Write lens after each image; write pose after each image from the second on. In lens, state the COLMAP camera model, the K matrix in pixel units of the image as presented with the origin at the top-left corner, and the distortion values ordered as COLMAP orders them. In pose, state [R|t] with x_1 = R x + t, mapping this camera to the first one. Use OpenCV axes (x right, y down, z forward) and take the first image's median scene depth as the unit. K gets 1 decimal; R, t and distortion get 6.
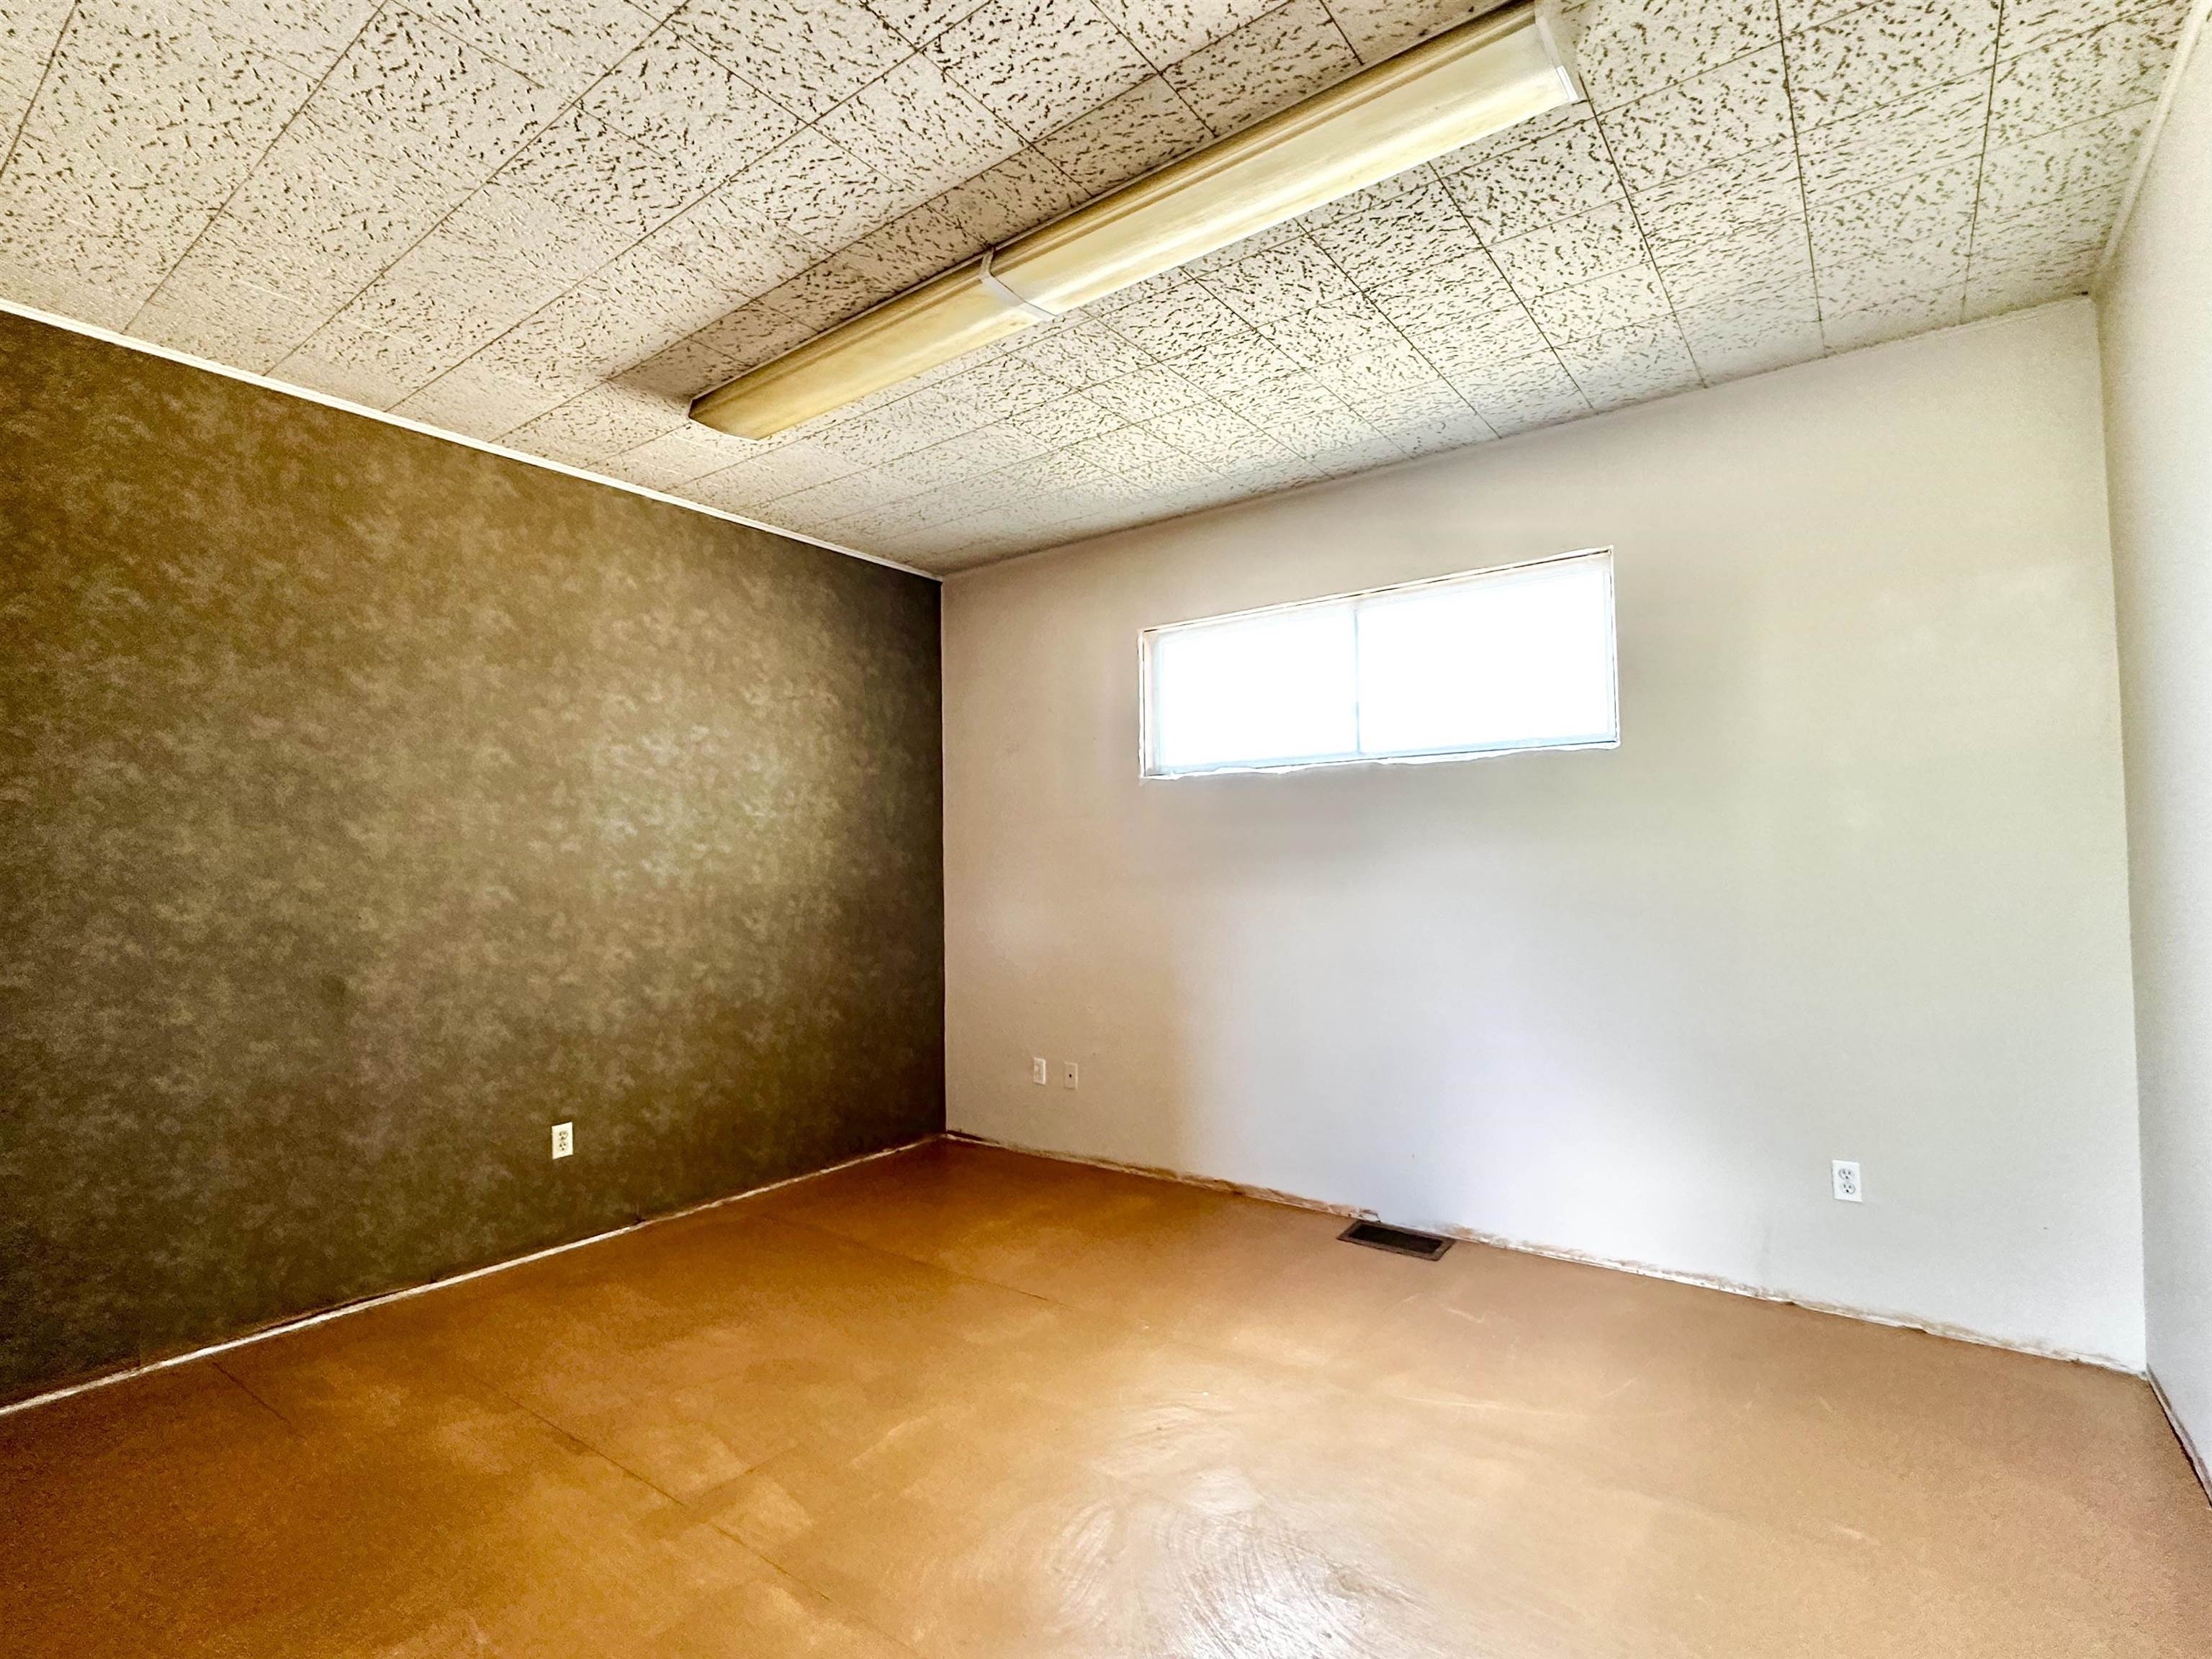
lens RADIAL K [[1051.3, 0, 1115.6], [0, 1051.3, 825.9], [0, 0, 1]] dist [-0.002873, 0.000817]
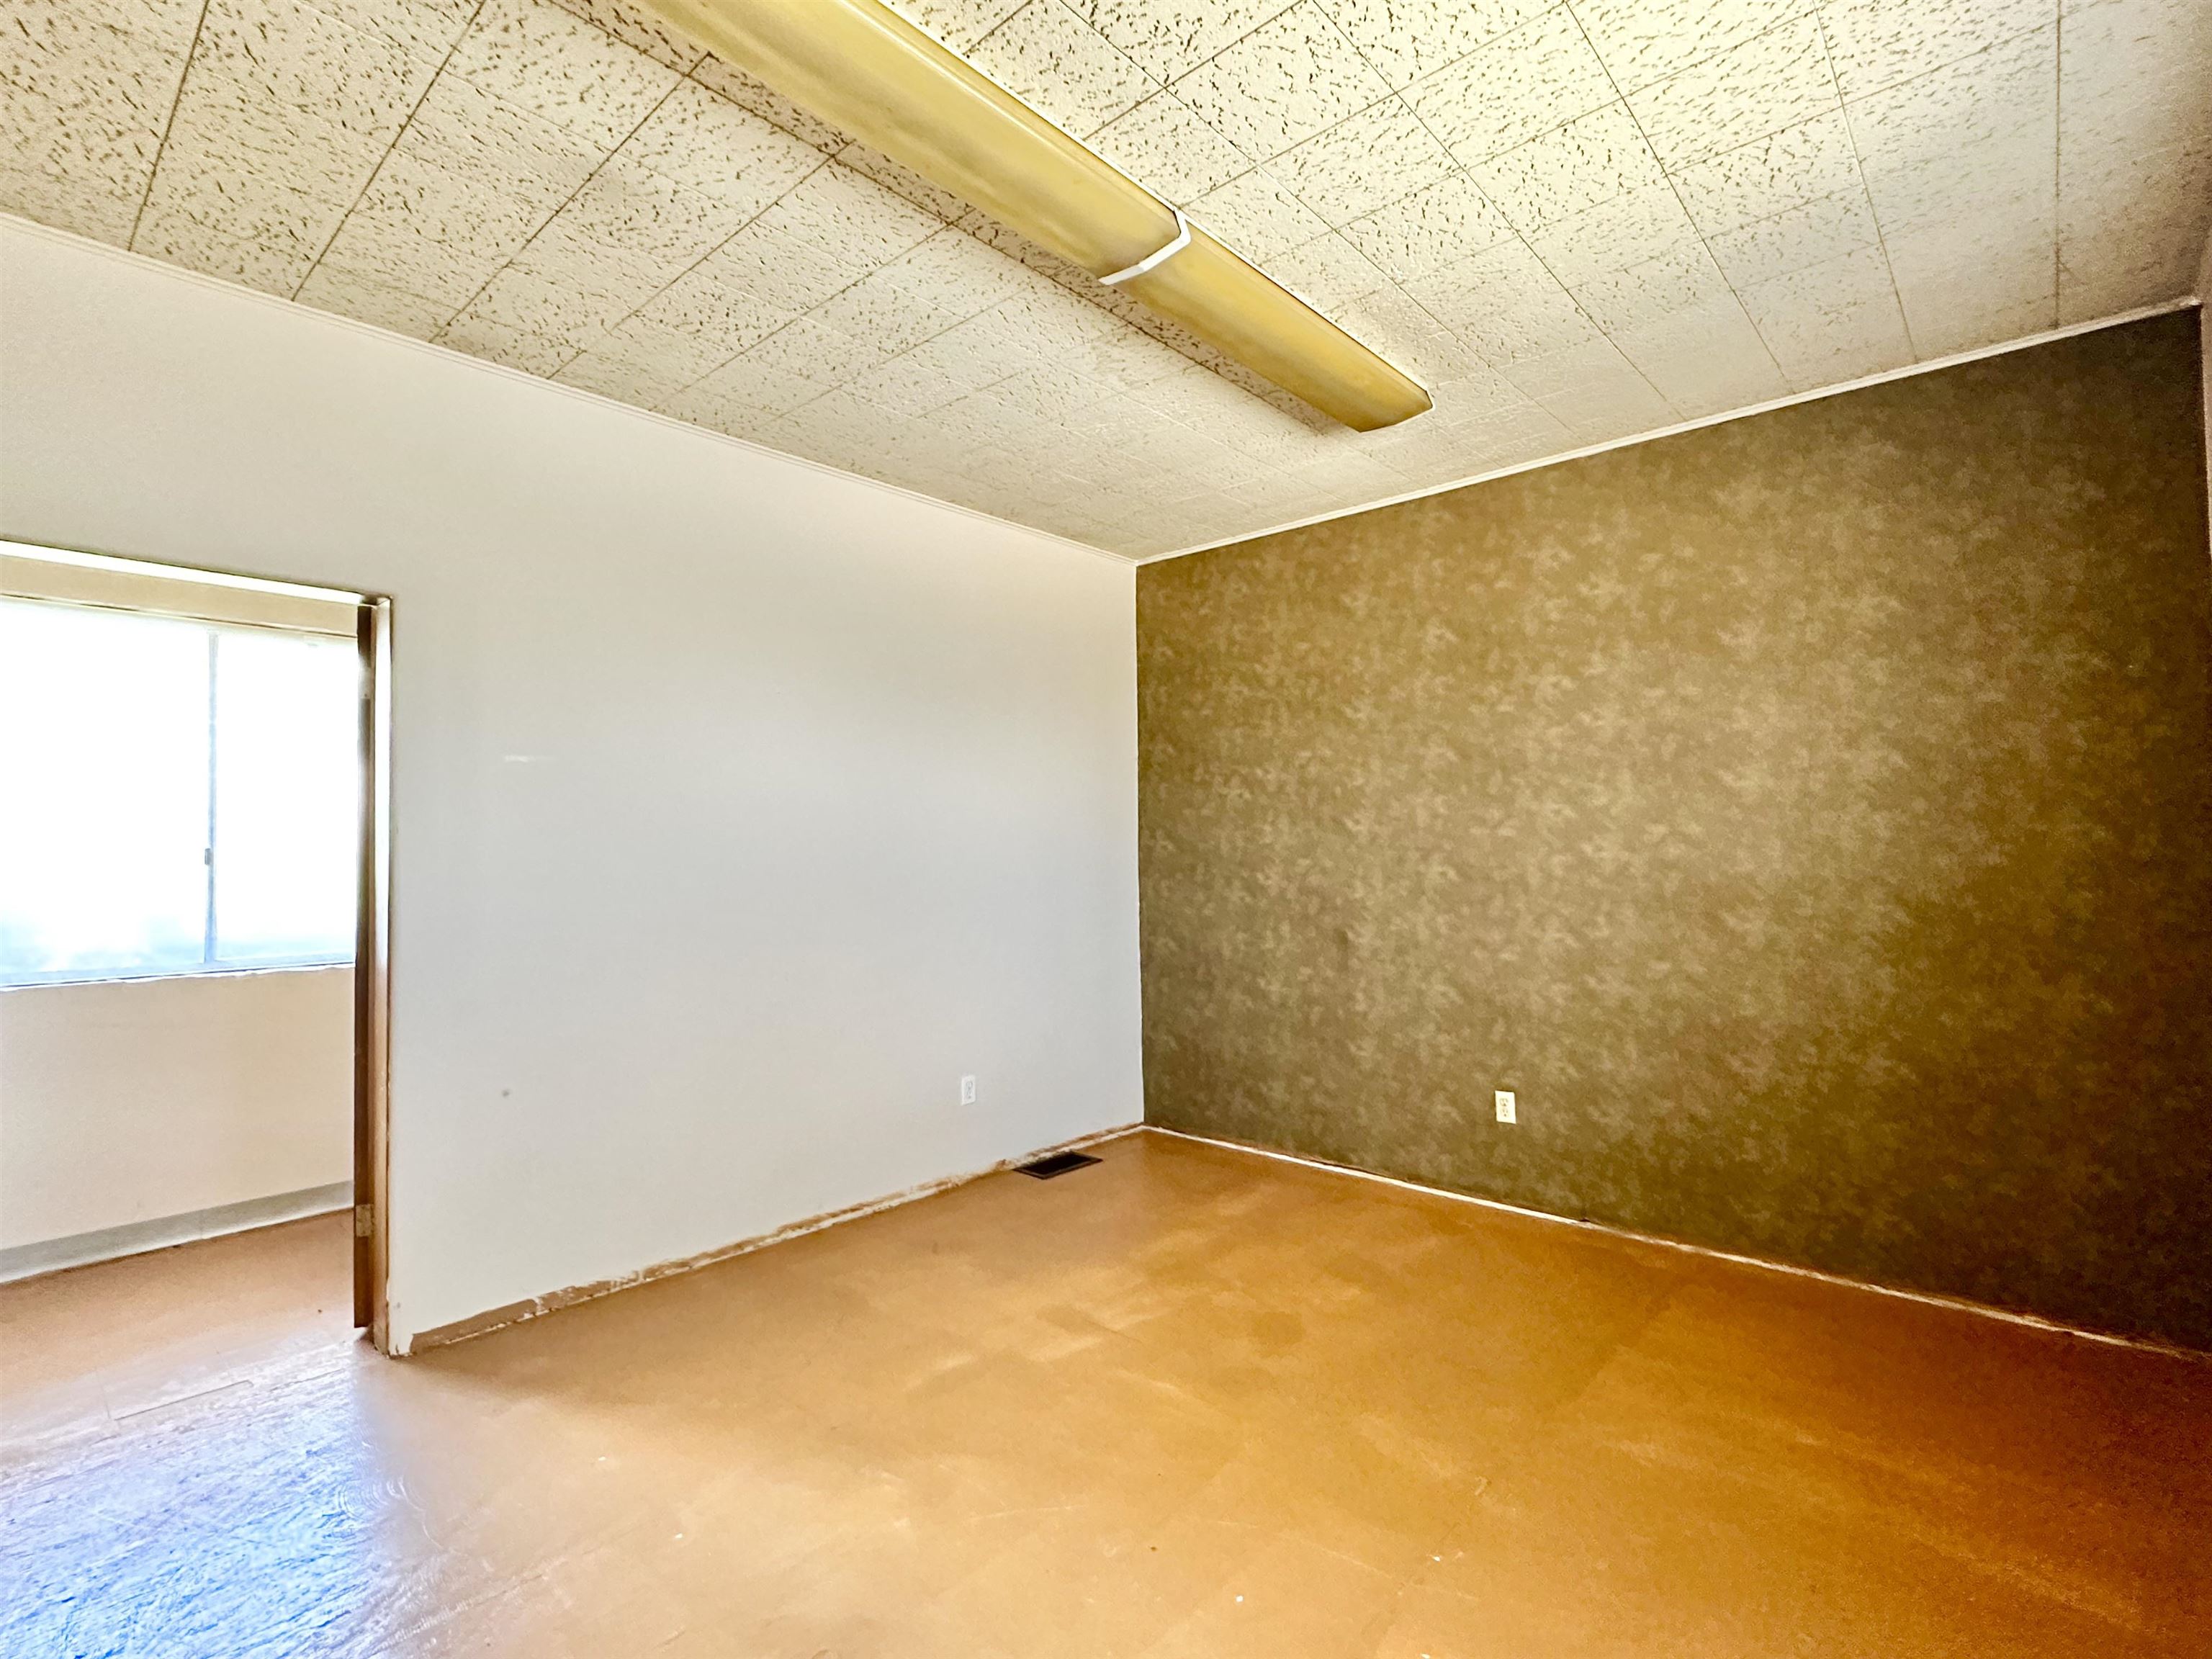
lens RADIAL K [[1051.3, 0, 1117.1], [0, 1051.3, 838.7], [0, 0, 1]] dist [-0.002873, 0.000817]
pose [[-0.095234, -0.003325, -0.995449, 0.582098], [0.043979, 0.999004, -0.007545, 0.018051], [0.994483, -0.044498, -0.094993, 0.729549]]
